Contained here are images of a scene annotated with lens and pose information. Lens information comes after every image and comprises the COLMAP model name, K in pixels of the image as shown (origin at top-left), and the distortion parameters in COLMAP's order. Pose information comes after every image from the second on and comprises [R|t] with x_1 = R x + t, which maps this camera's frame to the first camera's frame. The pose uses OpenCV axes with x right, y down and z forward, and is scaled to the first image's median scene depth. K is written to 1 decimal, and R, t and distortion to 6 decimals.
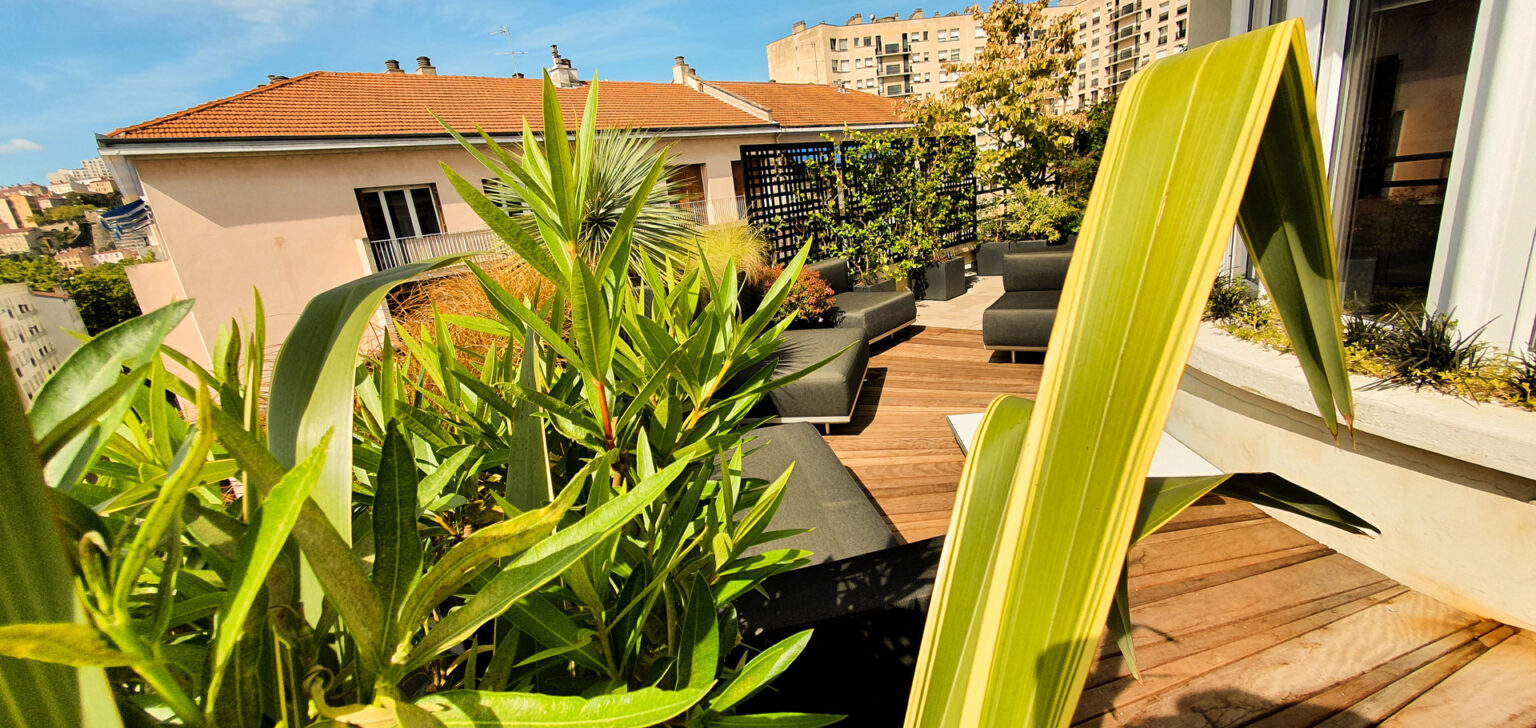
lens RADIAL K [[611.7, 0, 769.9], [0, 611.7, 362.2], [0, 0, 1]] dist [0.003669, 0.000372]
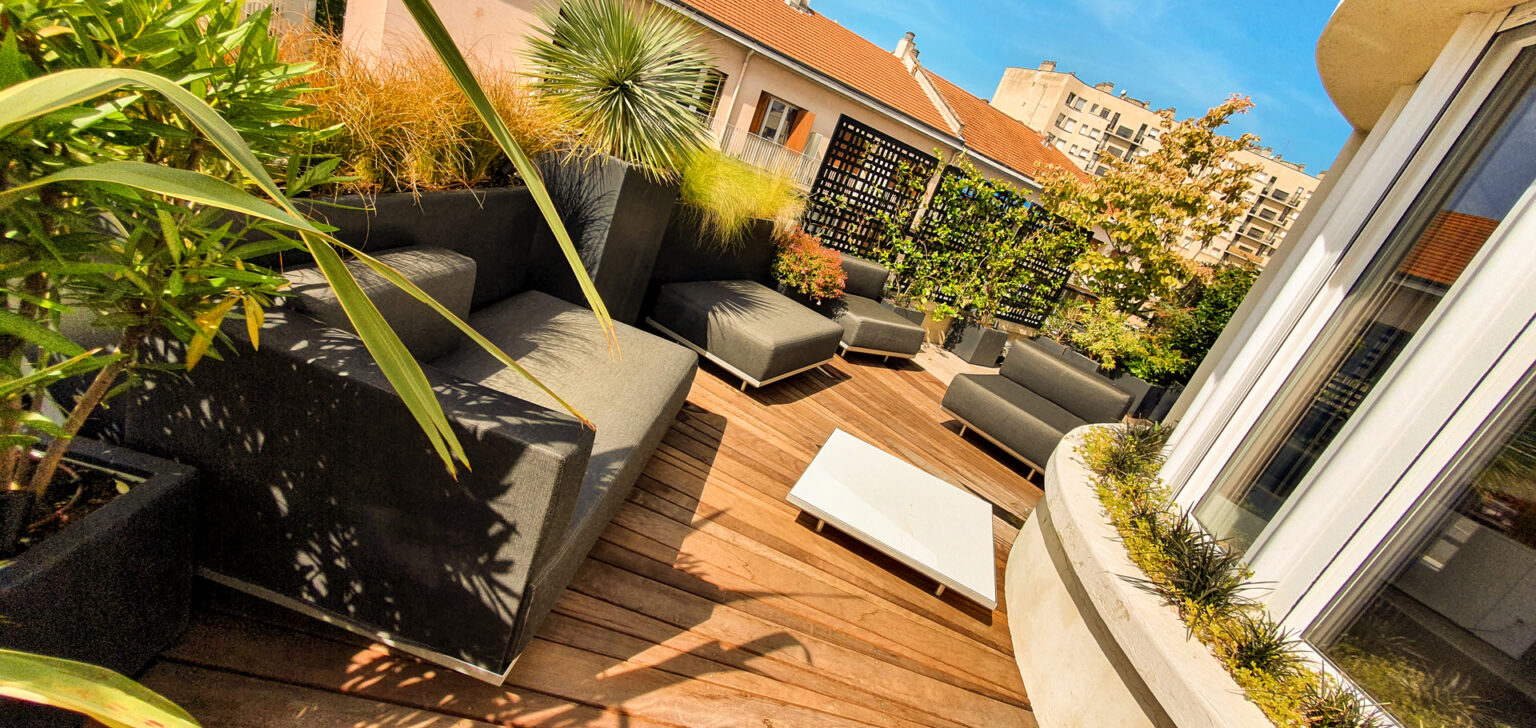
lens RADIAL K [[611.7, 0, 770.9], [0, 611.7, 360.9], [0, 0, 1]] dist [0.003669, 0.000372]
pose [[0.856208, 0.508354, -0.092106, 0.103275], [-0.503989, 0.861074, 0.067432, -0.010236], [0.113589, -0.011316, 0.993463, -0.008902]]
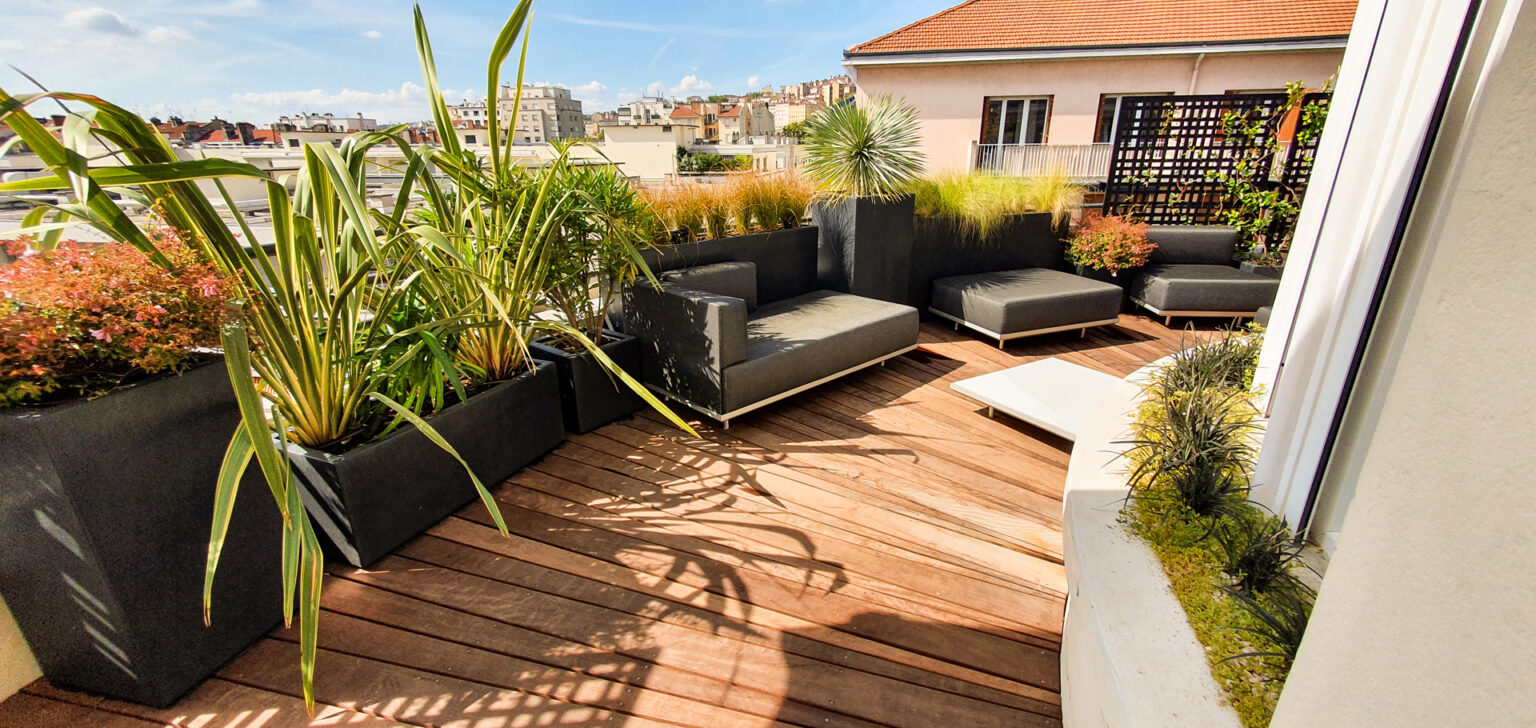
lens RADIAL K [[611.7, 0, 769.7], [0, 611.7, 362.4], [0, 0, 1]] dist [0.003669, 0.000372]
pose [[0.568691, 0.378719, -0.730180, 0.379217], [-0.275733, 0.924112, 0.264553, -0.029778], [0.774959, 0.050886, 0.629959, -0.077355]]
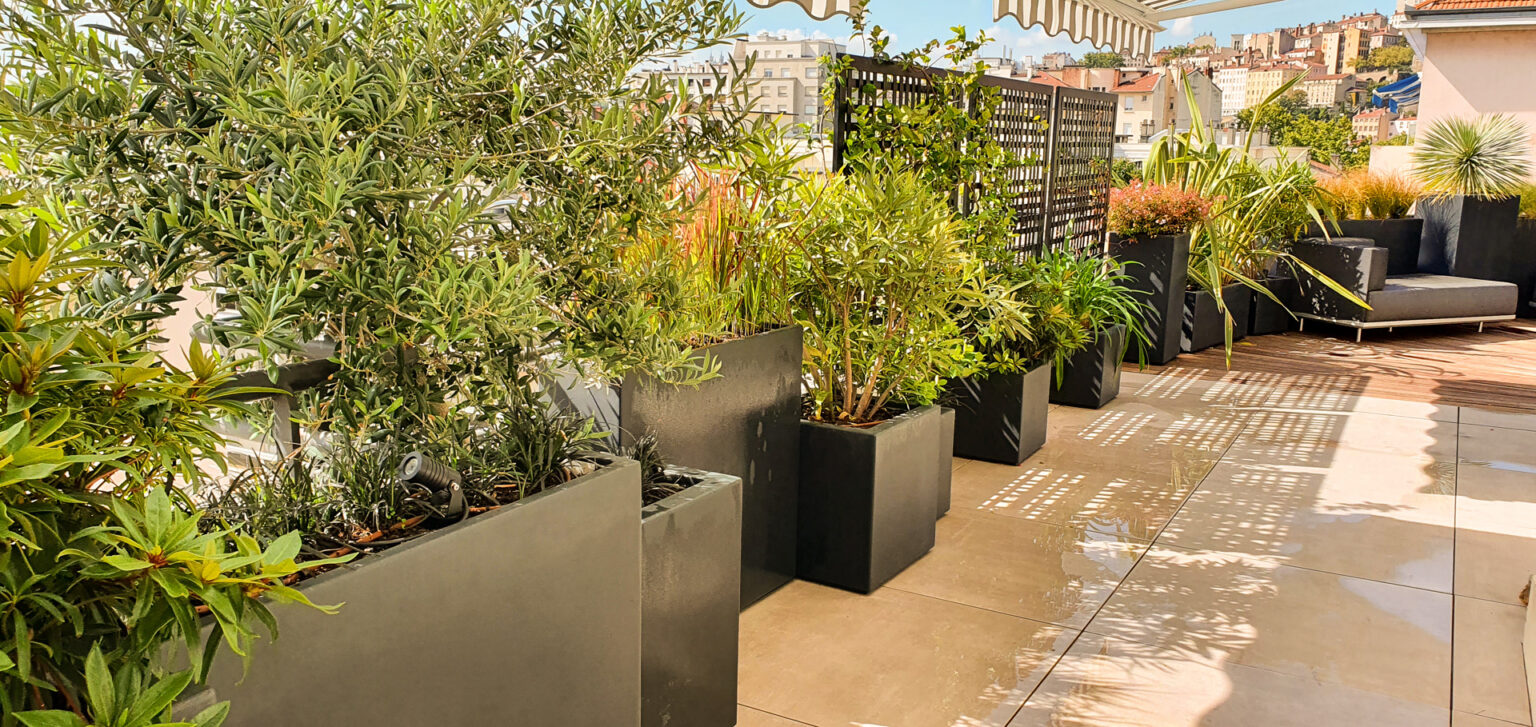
lens RADIAL K [[1169.3, 0, 772.2], [0, 1169.3, 377.3], [0, 0, 1]] dist [-0.004605, 0.008425]
pose [[0.254952, 0.310355, -0.915794, 1.046534], [-0.301398, 0.925415, 0.229708, 0.083446], [0.918781, 0.217454, 0.329477, -0.795742]]
